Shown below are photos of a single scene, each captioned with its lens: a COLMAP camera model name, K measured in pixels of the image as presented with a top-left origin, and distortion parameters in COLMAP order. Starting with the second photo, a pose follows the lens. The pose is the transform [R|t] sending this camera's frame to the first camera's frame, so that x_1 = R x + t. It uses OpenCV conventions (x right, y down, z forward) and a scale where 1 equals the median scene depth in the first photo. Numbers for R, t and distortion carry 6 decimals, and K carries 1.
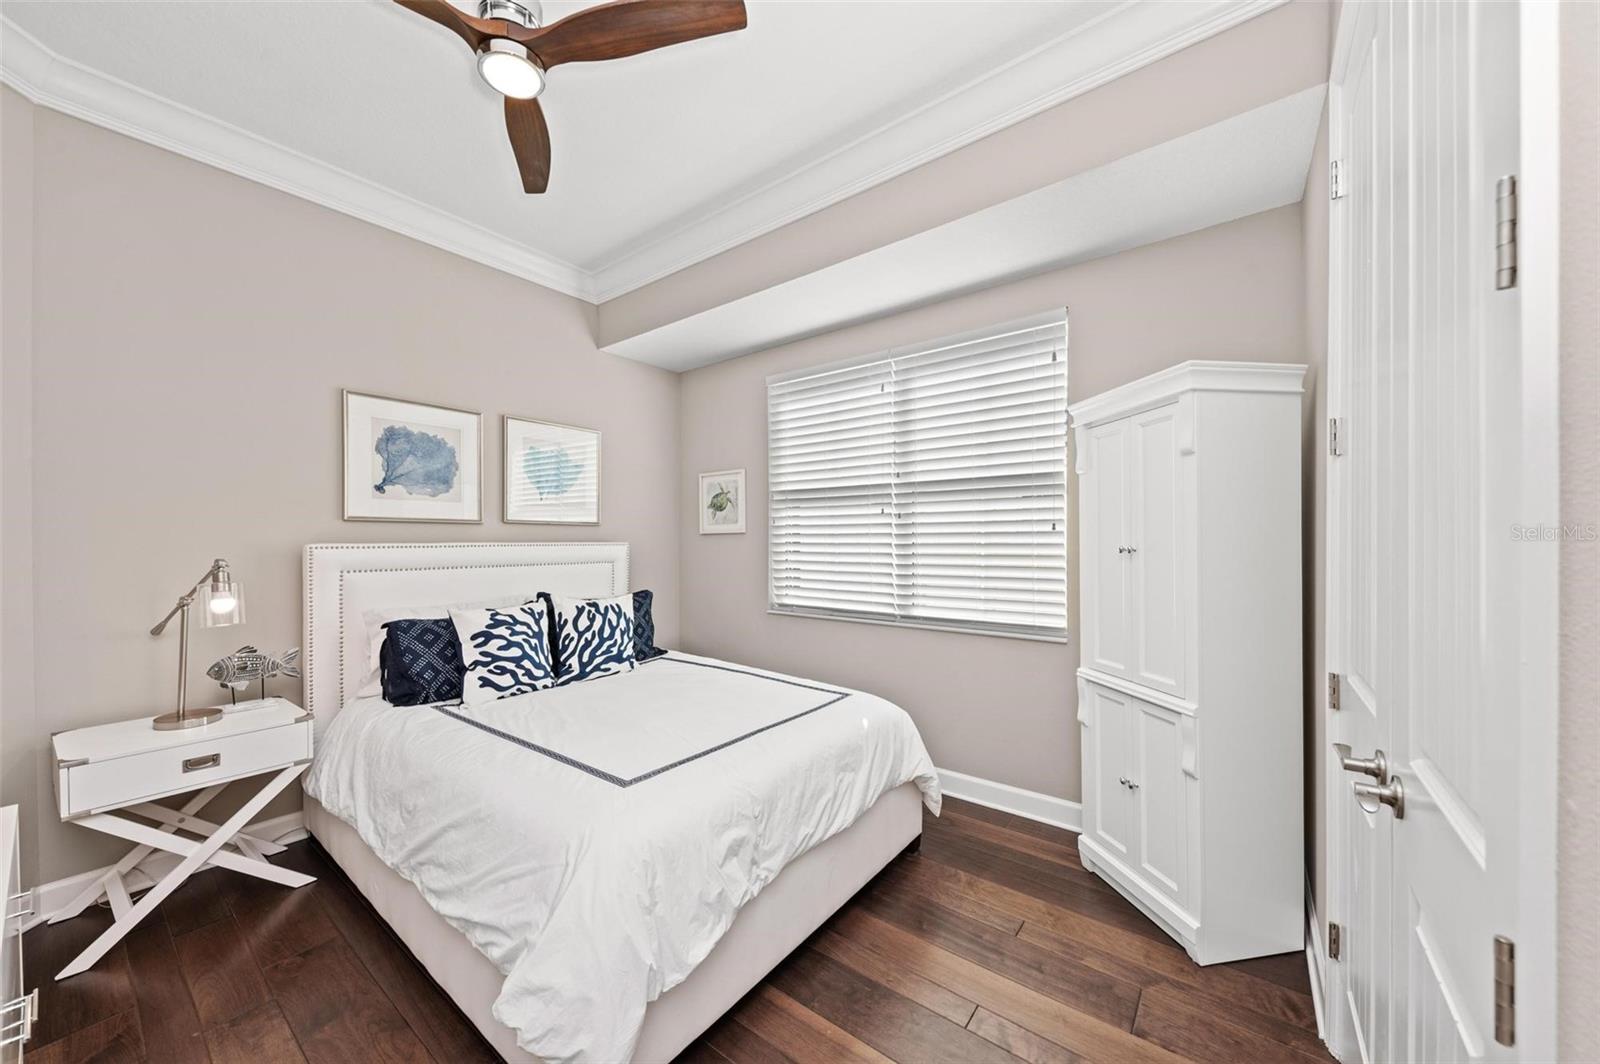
lens RADIAL K [[571.7, 0, 800.3], [0, 571.7, 539.6], [0, 0, 1]] dist [0.005733, -0.003366]
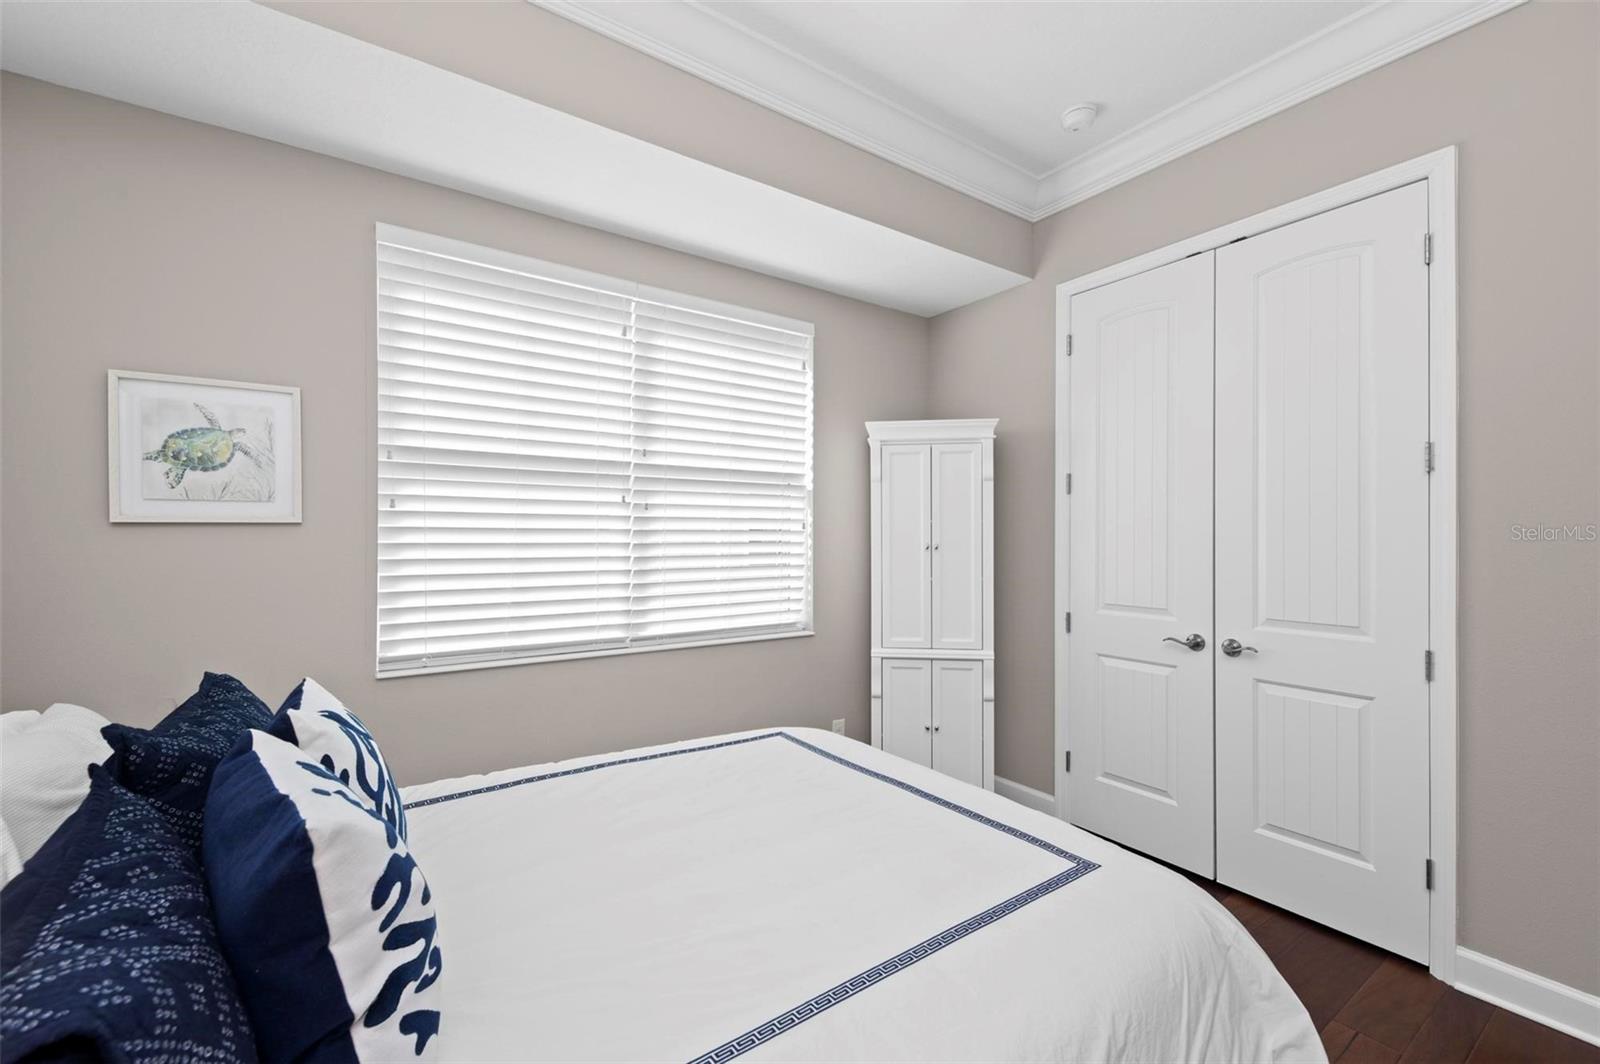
lens RADIAL K [[665.6, 0, 798.8], [0, 665.6, 533.6], [0, 0, 1]] dist [0.002179, 0.000160]
pose [[0.295088, 0.005302, 0.955455, -0.532834], [-0.001159, 0.999986, -0.005191, -0.001321], [-0.955469, 0.000425, 0.295090, 0.469346]]
